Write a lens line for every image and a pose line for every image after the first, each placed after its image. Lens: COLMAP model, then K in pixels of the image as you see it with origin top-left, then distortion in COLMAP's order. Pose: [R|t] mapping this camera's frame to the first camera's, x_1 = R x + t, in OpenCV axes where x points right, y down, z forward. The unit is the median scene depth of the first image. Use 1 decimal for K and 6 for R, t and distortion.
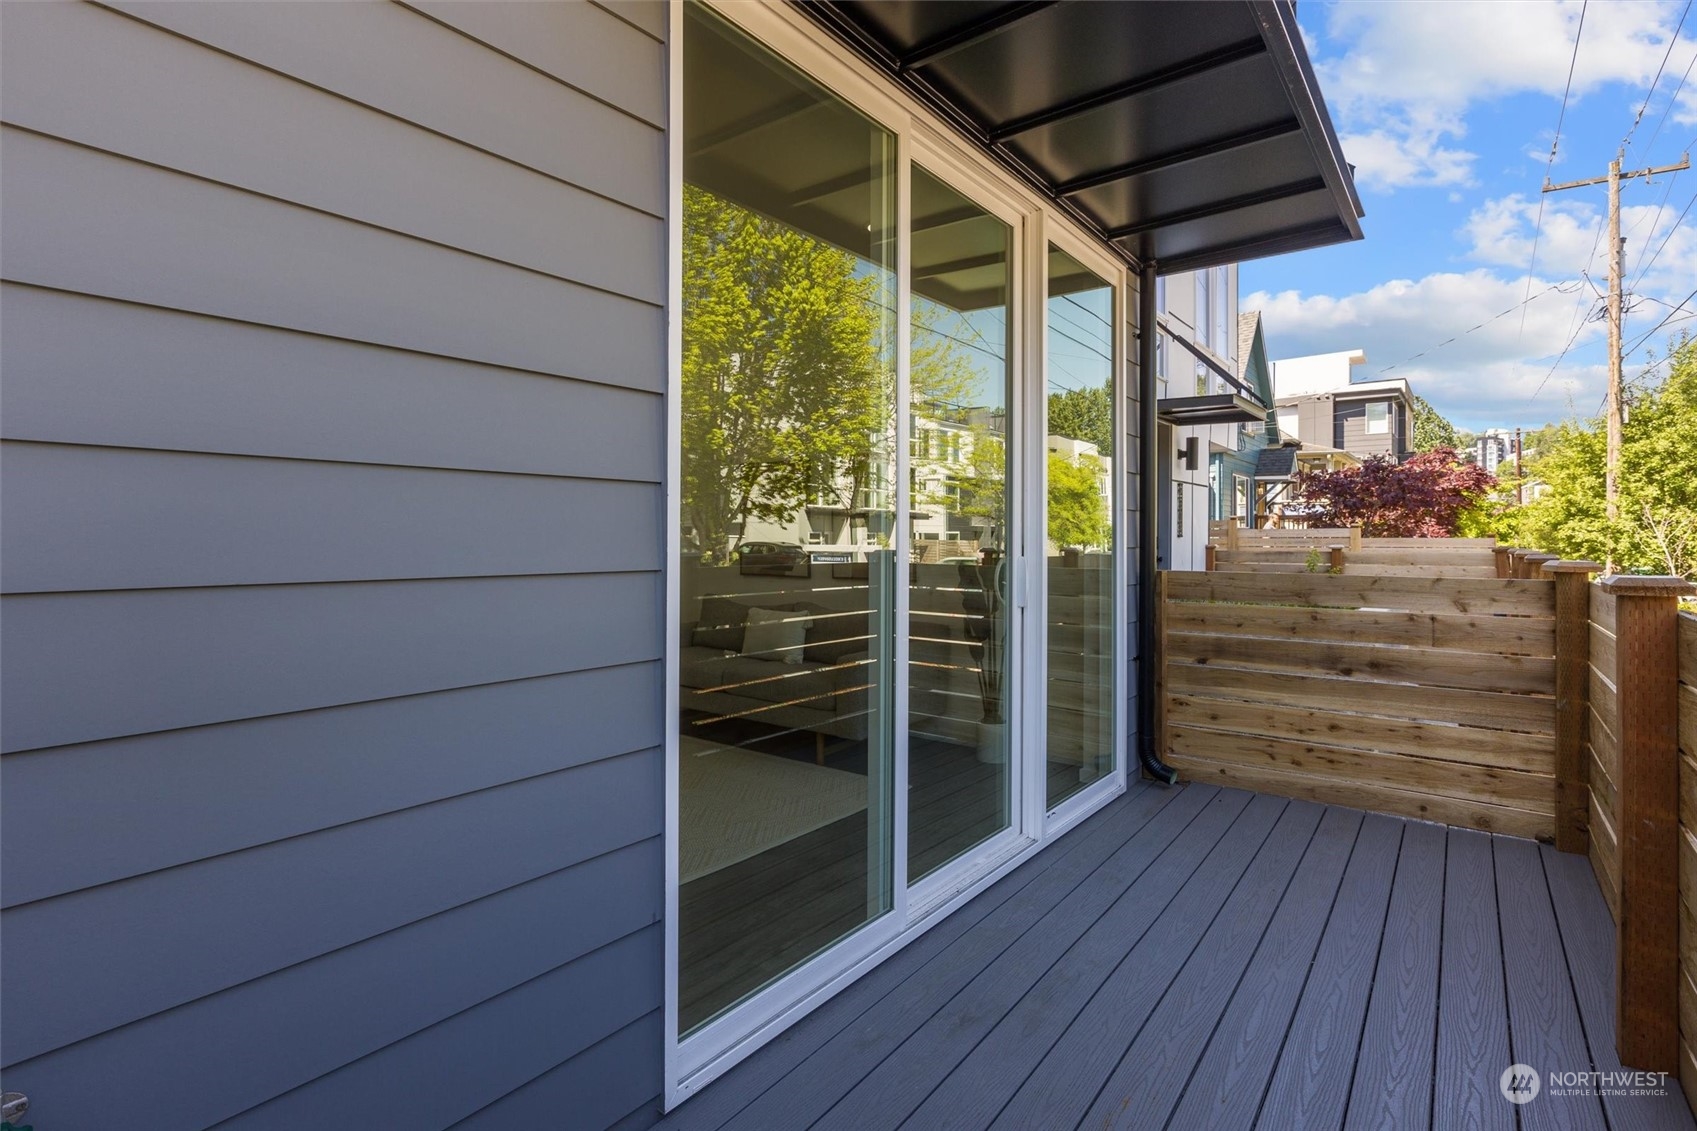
lens RADIAL K [[825.8, 0, 830.4], [0, 825.8, 540.0], [0, 0, 1]] dist [0.000278, -0.000006]
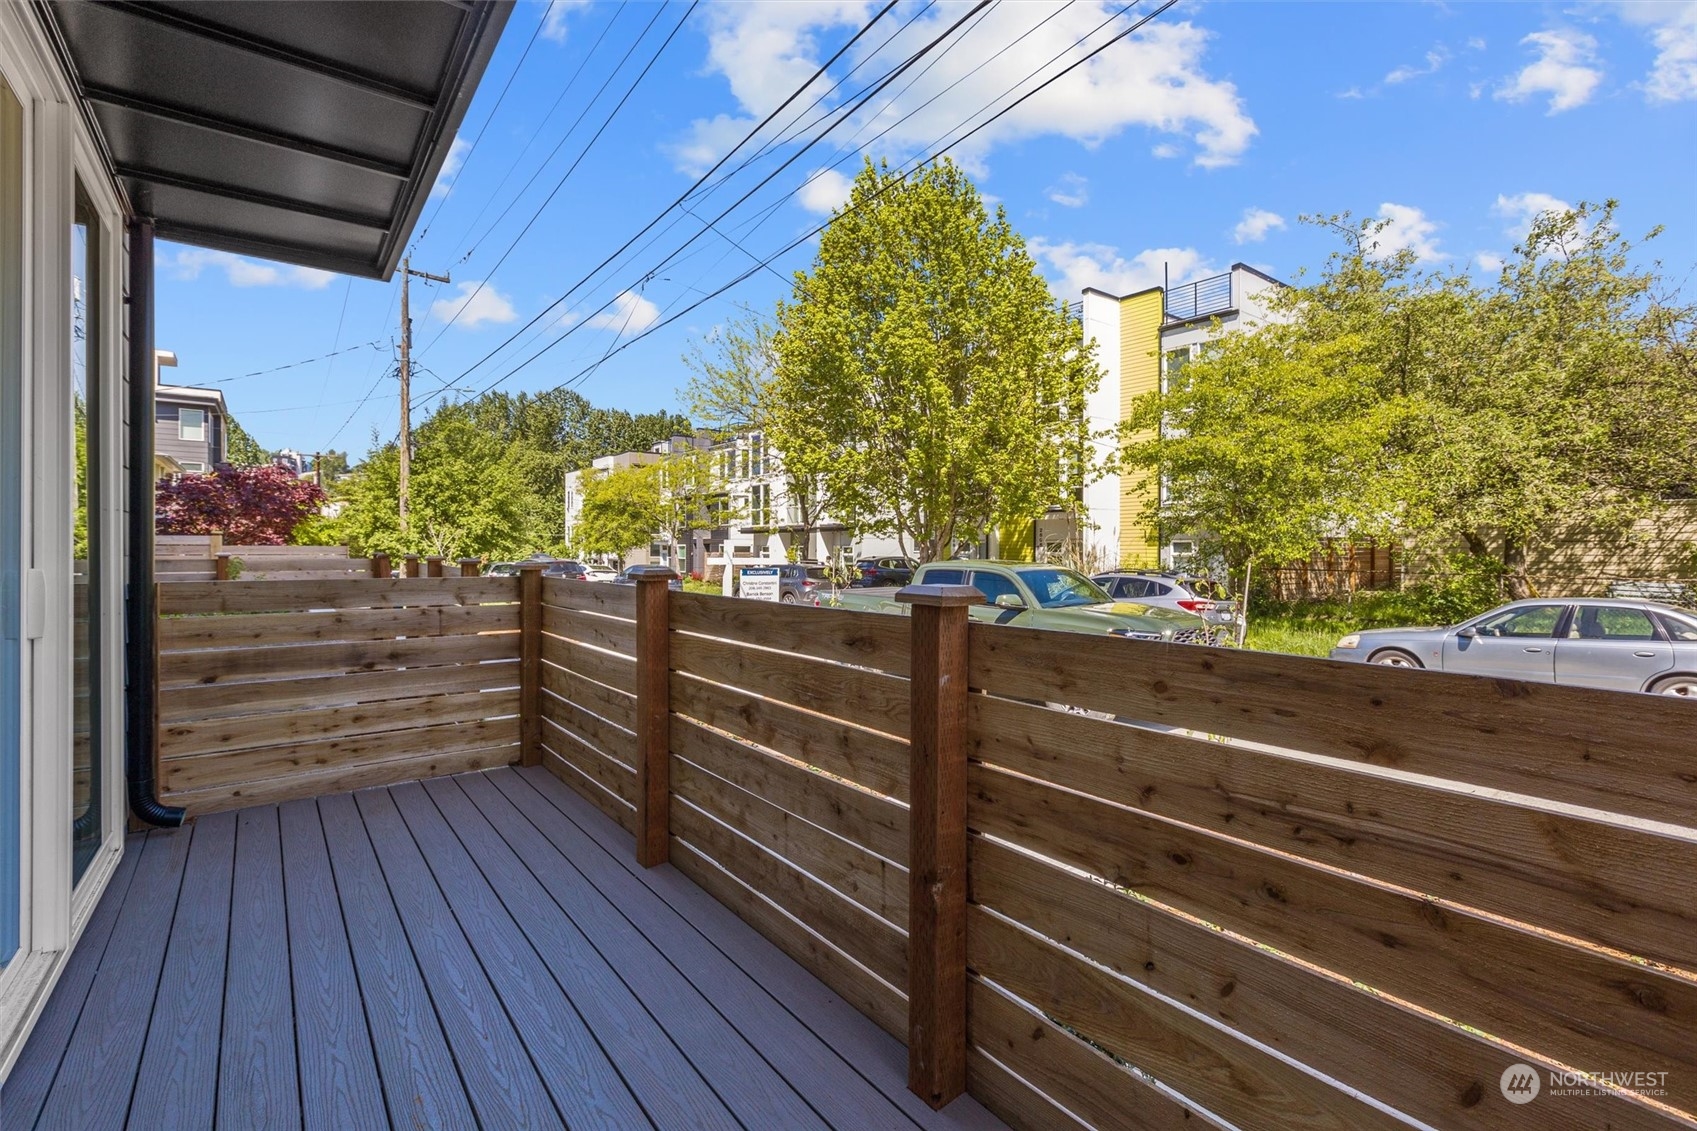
lens RADIAL K [[762.7, 0, 838.8], [0, 762.7, 549.8], [0, 0, 1]] dist [-0.000418, -0.000139]
pose [[0.250088, -0.001407, 0.968222, -0.192029], [-0.001132, 0.999998, 0.001745, 0.000807], [-0.968222, -0.001532, 0.250086, 0.120708]]
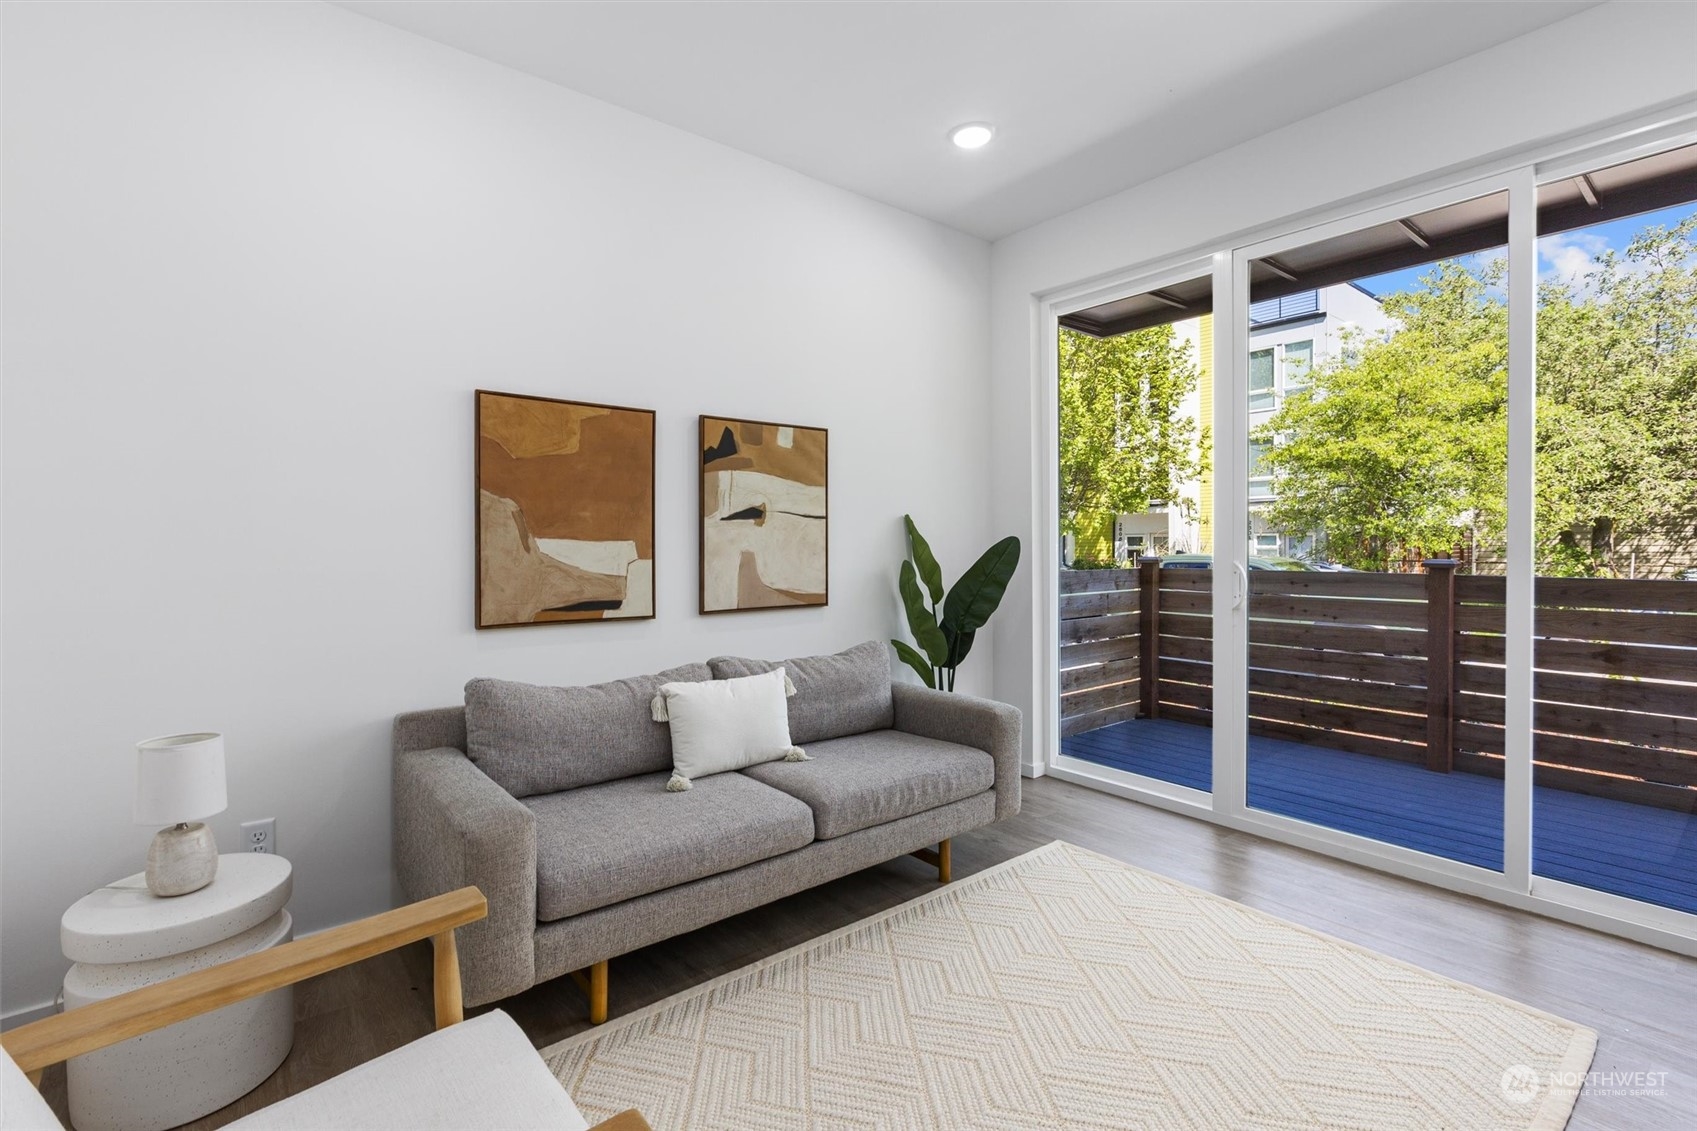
lens RADIAL K [[783.3, 0, 840.0], [0, 783.3, 537.3], [0, 0, 1]] dist [-0.000460, -0.000351]
pose [[0.223037, 0.006559, 0.974788, -0.709770], [0.005048, 0.999956, -0.007883, -0.004912], [-0.974797, 0.006679, 0.222994, 0.994261]]
